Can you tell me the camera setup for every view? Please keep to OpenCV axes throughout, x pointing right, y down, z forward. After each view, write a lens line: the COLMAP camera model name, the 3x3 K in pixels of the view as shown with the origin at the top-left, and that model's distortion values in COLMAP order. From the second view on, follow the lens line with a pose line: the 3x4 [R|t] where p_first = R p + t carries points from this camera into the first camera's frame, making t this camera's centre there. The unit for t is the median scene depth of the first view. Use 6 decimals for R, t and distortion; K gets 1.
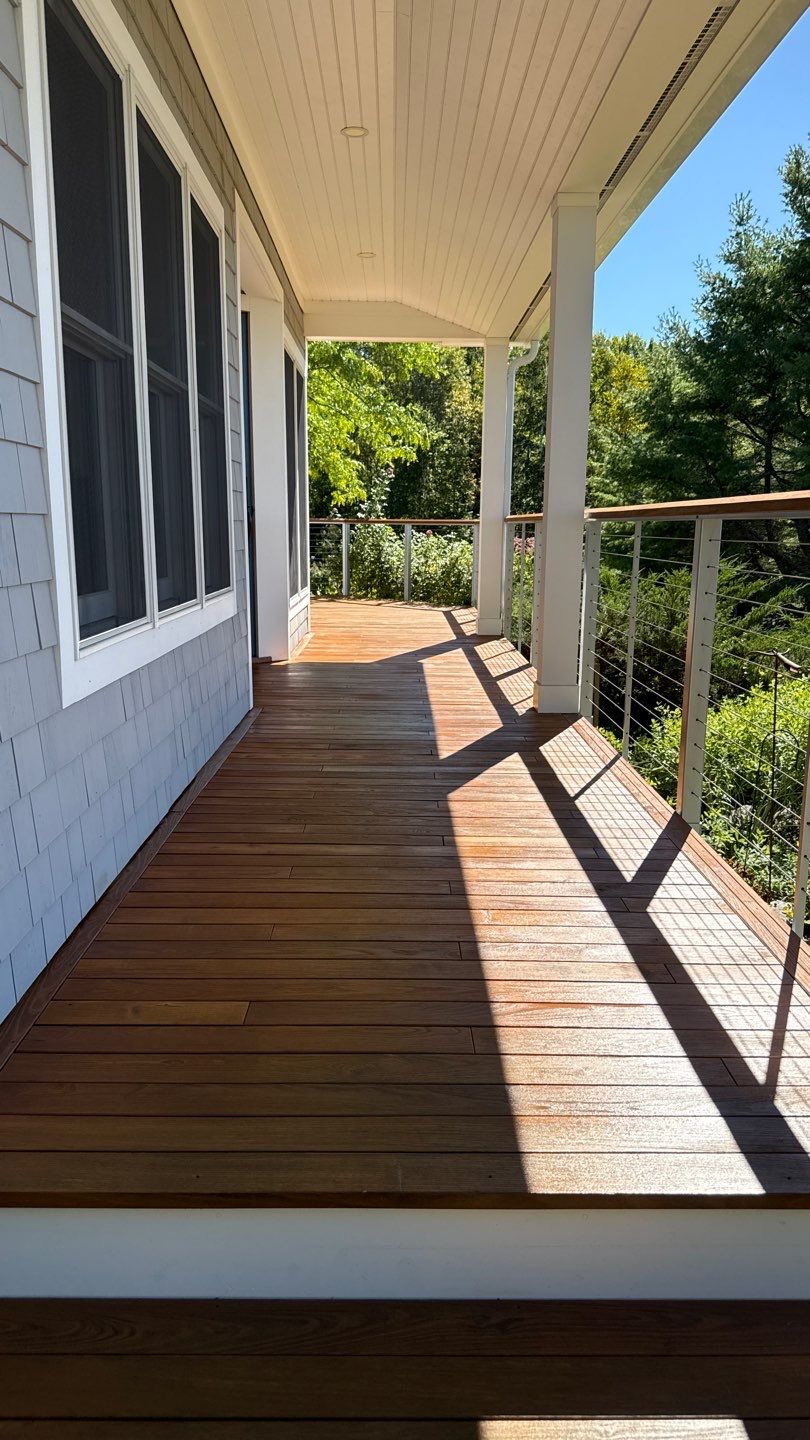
lens RADIAL K [[1059.5, 0, 408.2], [0, 1059.5, 729.9], [0, 0, 1]] dist [0.095864, -0.138110]
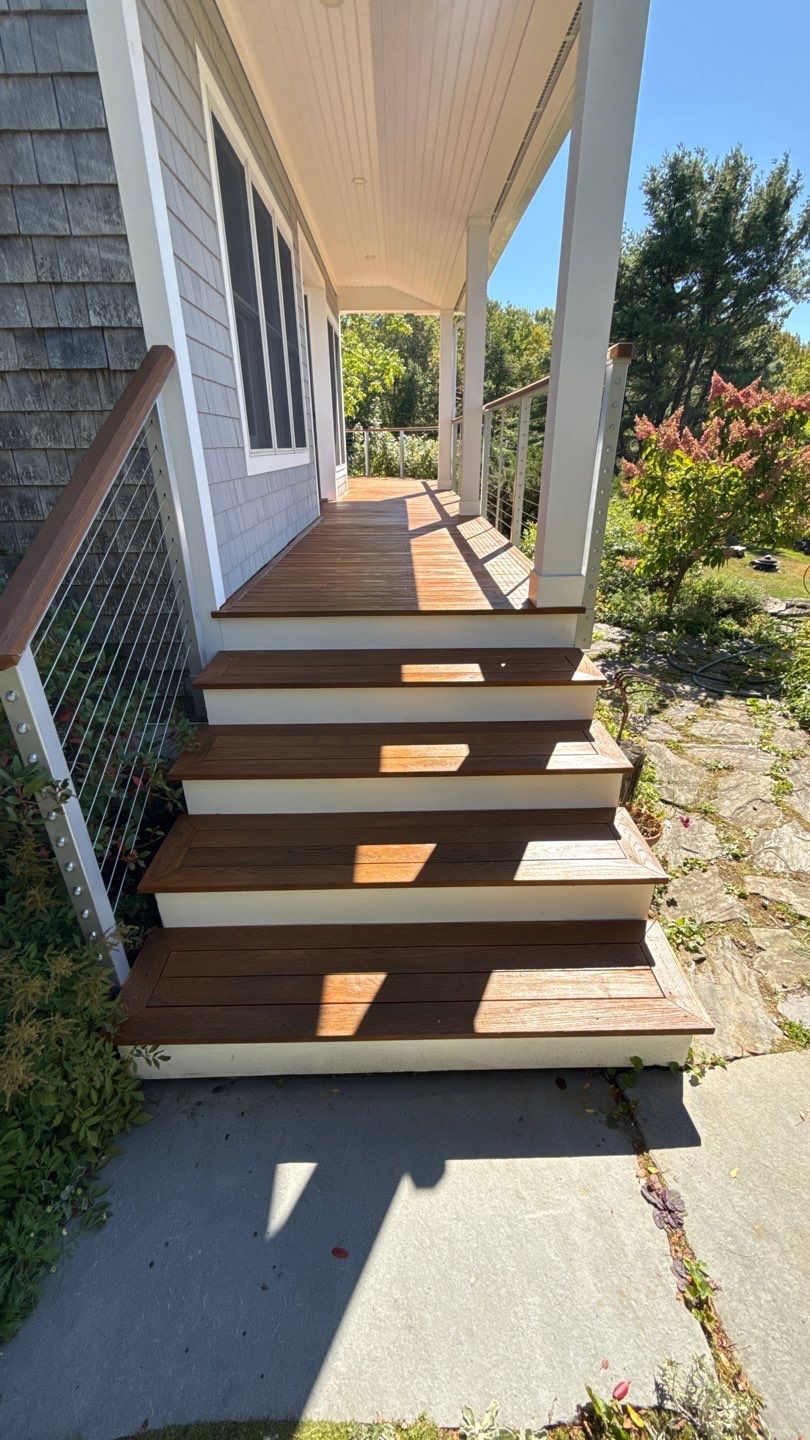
lens RADIAL K [[586.4, 0, 405.0], [0, 586.4, 720.0], [0, 0, 1]] dist [-0.000975, 0.009140]
pose [[0.999830, -0.016288, -0.008692, 0.020314], [0.017956, 0.967390, 0.252654, 0.076936], [0.004294, -0.252767, 0.967518, -0.191180]]
